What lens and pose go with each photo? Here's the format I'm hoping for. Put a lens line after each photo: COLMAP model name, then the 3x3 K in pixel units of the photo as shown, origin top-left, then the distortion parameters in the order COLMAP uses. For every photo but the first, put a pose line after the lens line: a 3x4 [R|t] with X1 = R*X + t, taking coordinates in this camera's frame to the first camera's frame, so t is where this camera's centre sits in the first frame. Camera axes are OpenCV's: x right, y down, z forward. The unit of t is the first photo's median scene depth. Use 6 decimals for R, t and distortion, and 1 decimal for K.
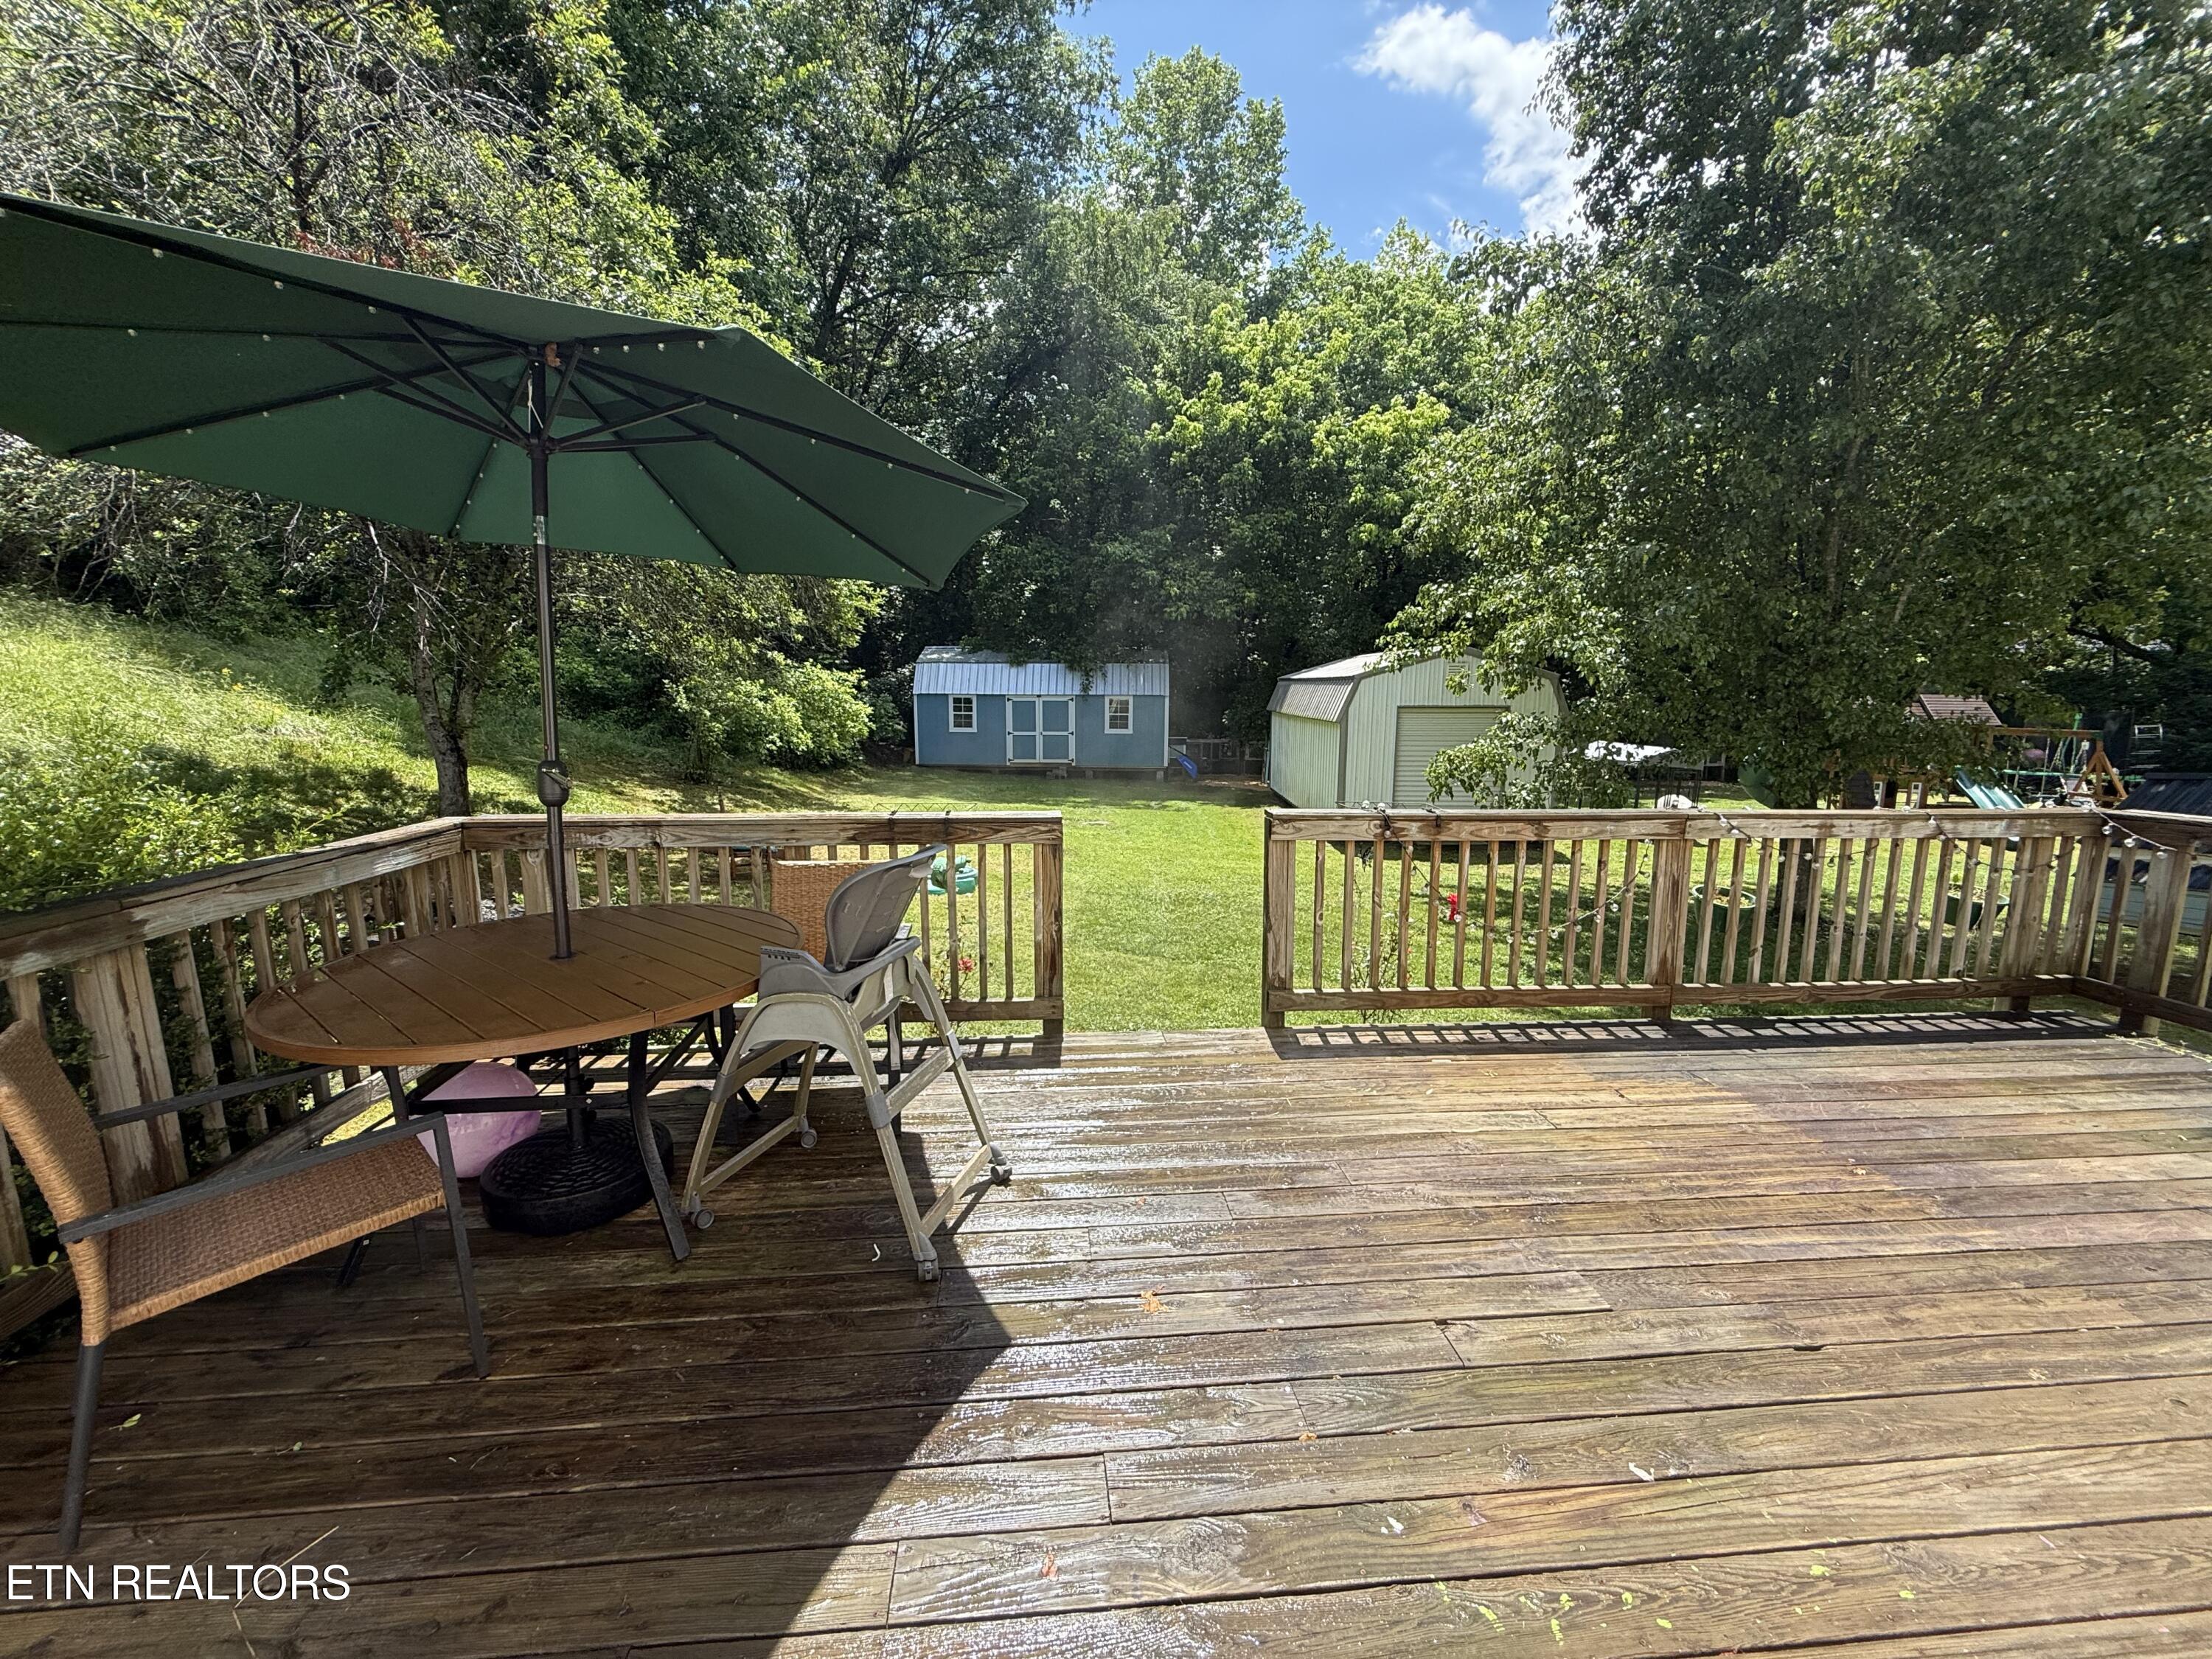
lens RADIAL K [[872.1, 0, 1101.8], [0, 872.1, 833.4], [0, 0, 1]] dist [0.007785, 0.000524]
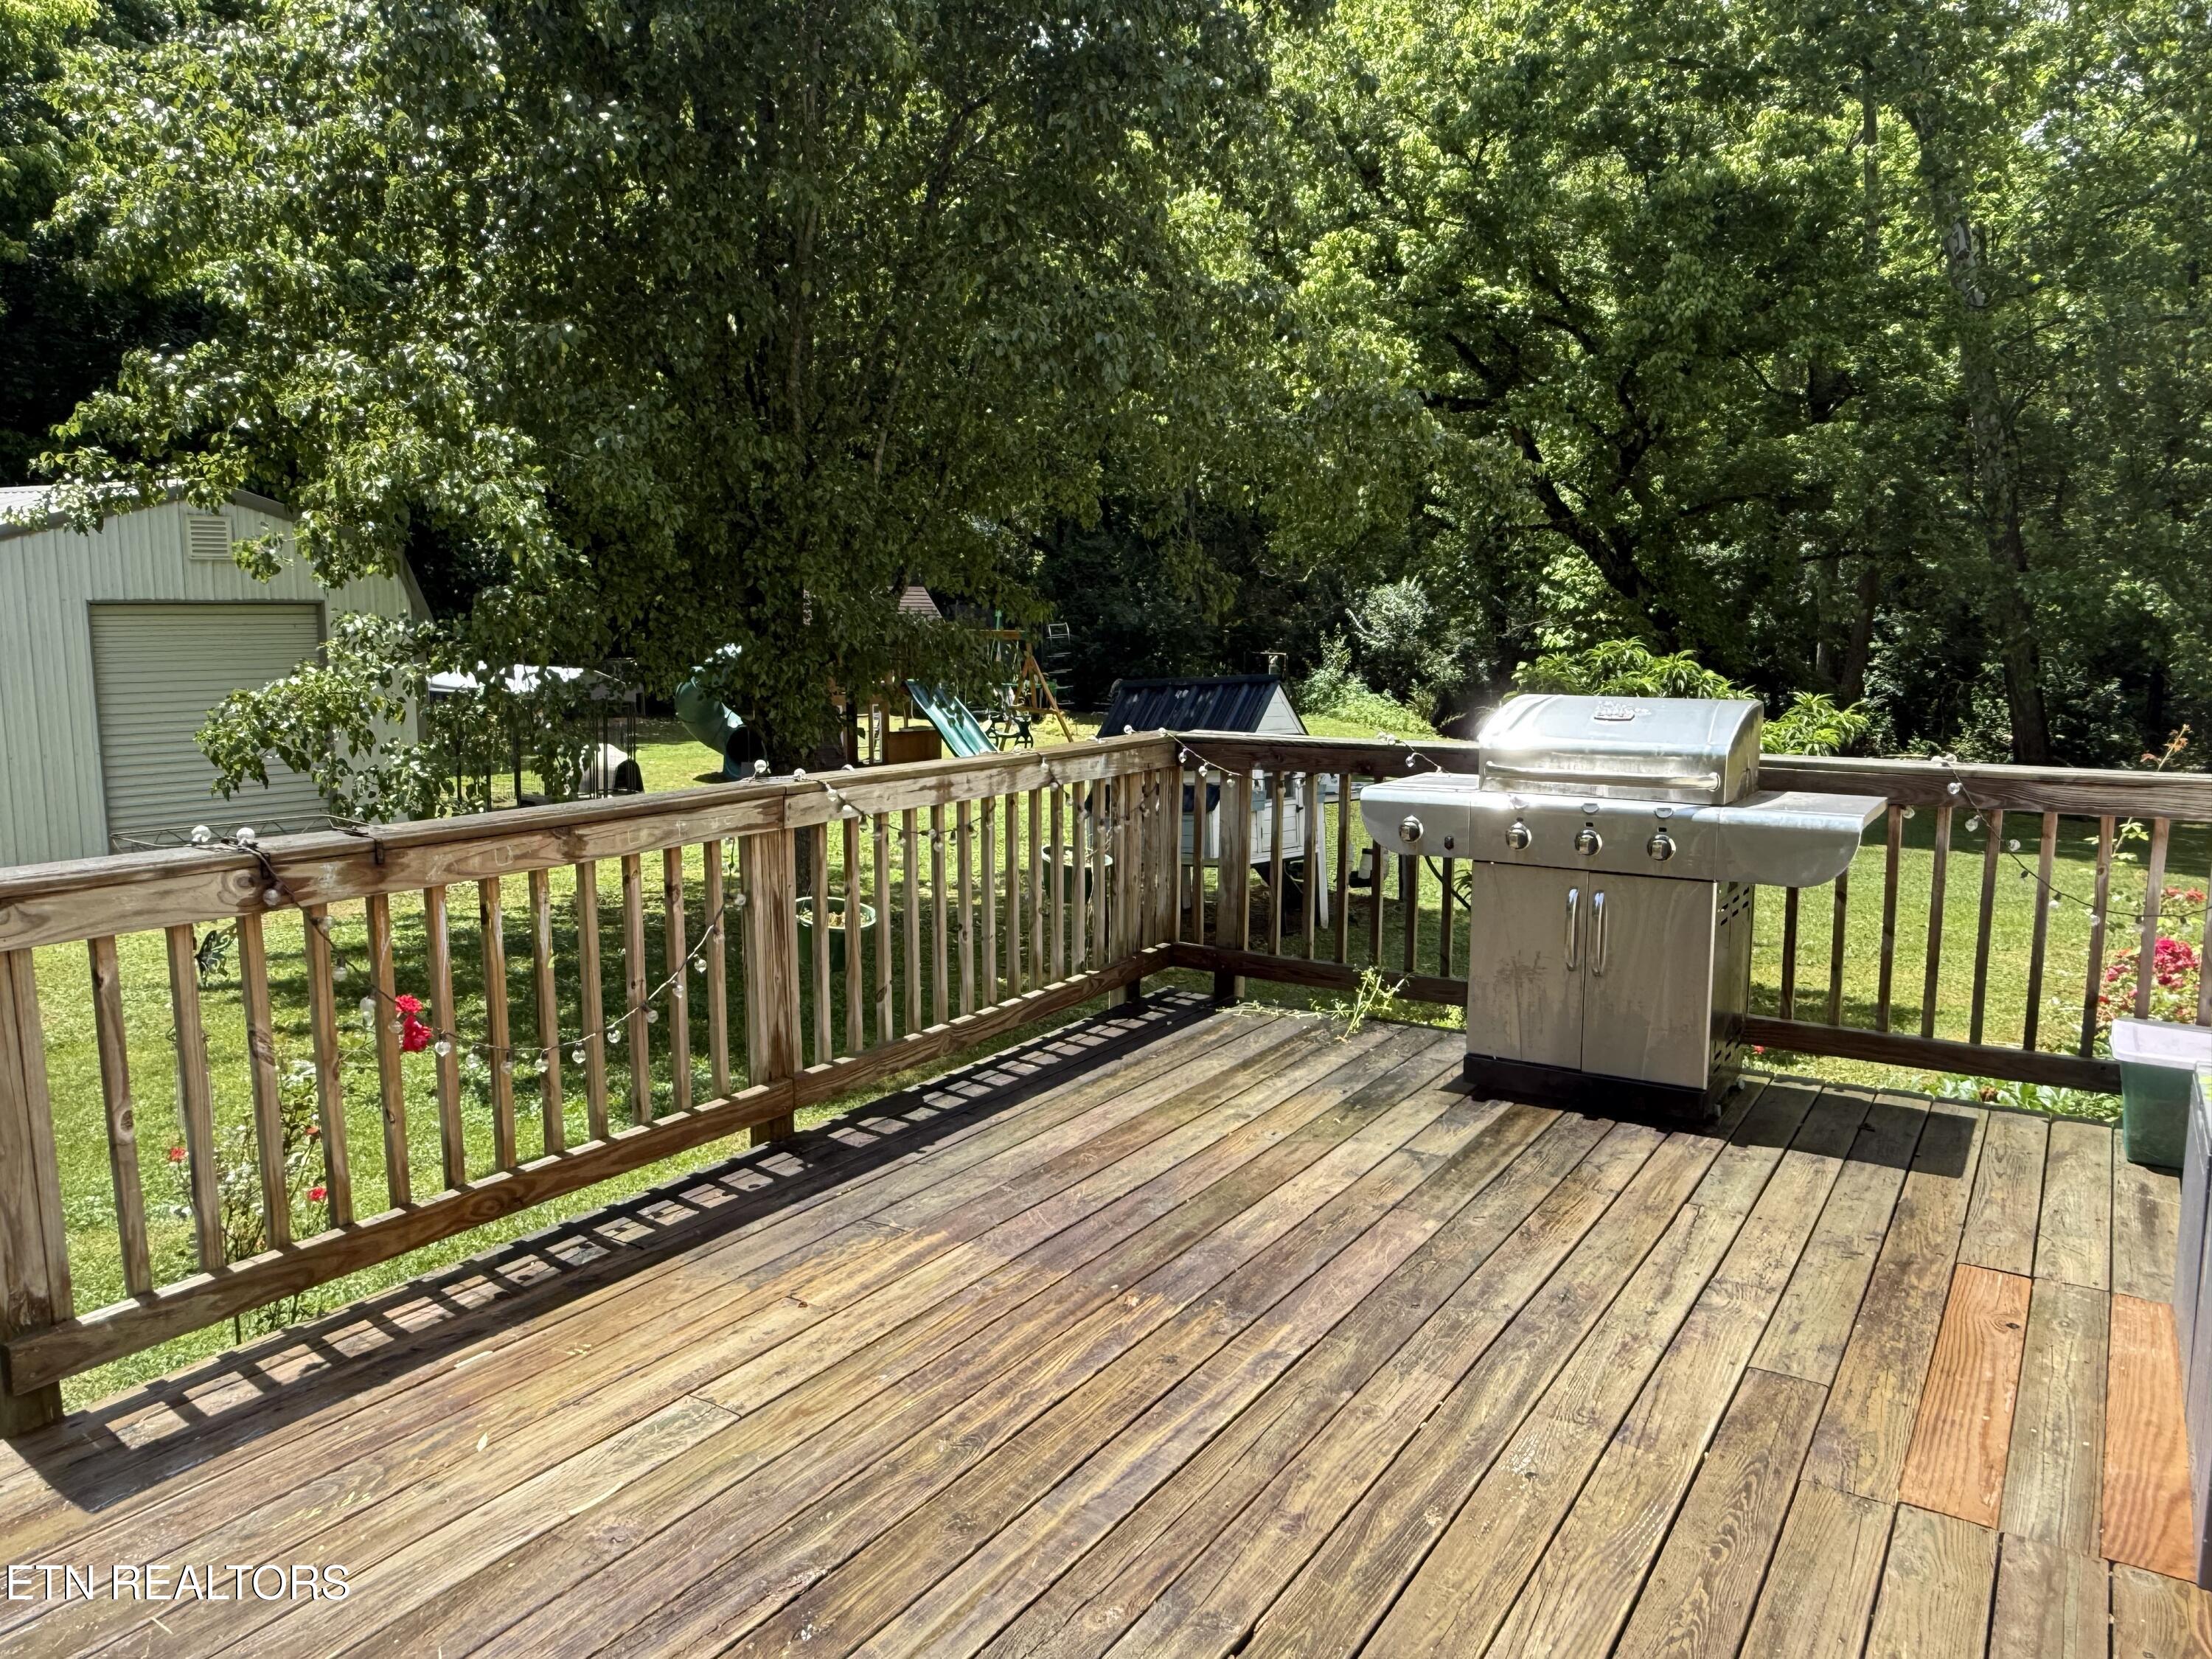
lens RADIAL K [[1571.9, 0, 1111.6], [0, 1571.9, 836.9], [0, 0, 1]] dist [0.000384, 0.005304]
pose [[0.613133, -0.119533, 0.780884, -0.024174], [0.116295, 0.991374, 0.060442, -0.025509], [-0.781373, 0.053753, 0.621745, 0.163341]]
